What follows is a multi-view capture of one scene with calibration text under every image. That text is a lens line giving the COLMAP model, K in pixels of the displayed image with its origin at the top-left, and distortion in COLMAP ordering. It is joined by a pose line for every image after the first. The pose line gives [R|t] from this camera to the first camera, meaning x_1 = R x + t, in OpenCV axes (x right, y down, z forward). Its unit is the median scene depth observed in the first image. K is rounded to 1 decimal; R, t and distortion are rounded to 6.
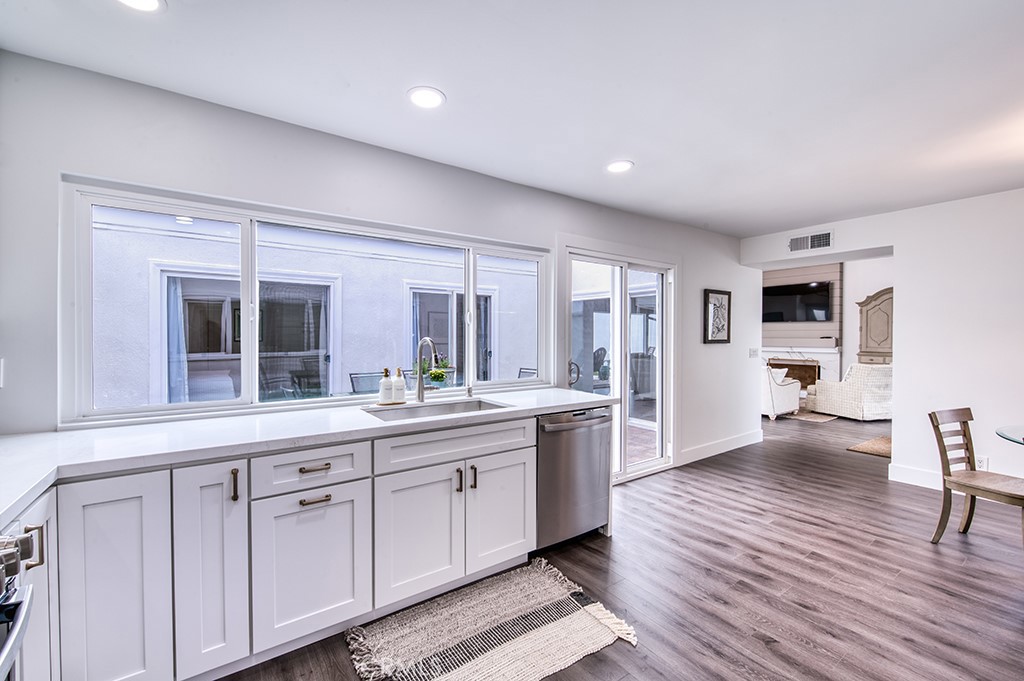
lens RADIAL K [[417.1, 0, 511.0], [0, 417.1, 340.8], [0, 0, 1]] dist [-0.003287, -0.000481]
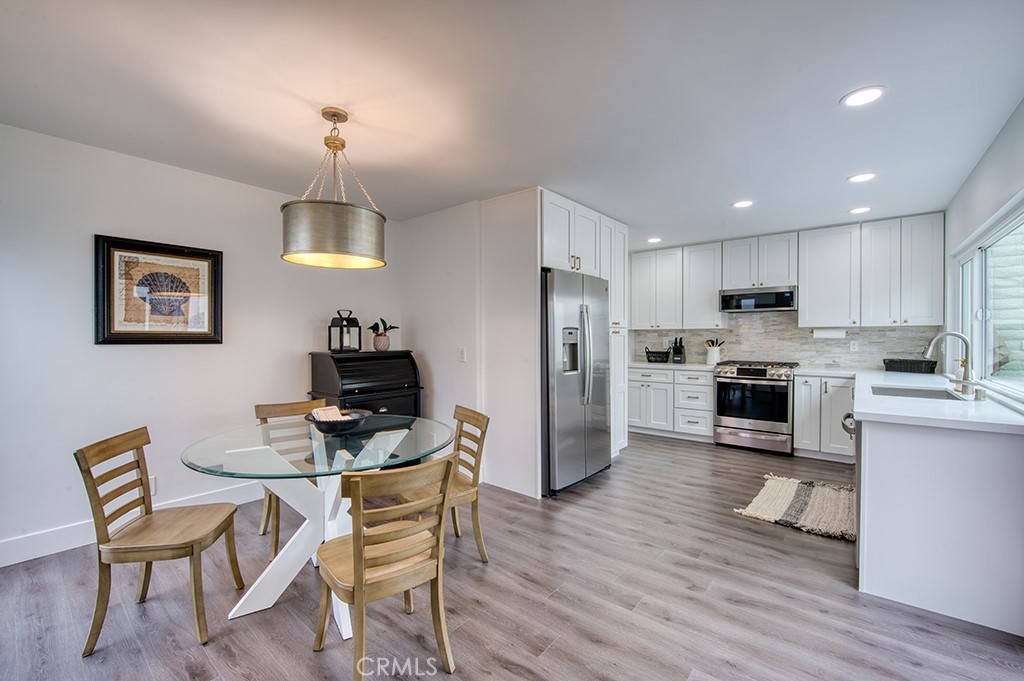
lens RADIAL K [[417.1, 0, 513.8], [0, 417.1, 340.0], [0, 0, 1]] dist [-0.003287, -0.000481]
pose [[-0.966245, 0.000154, -0.257626, 1.293823], [-0.003492, 0.999900, 0.013697, -0.009696], [0.257602, 0.014134, -0.966148, 1.916146]]
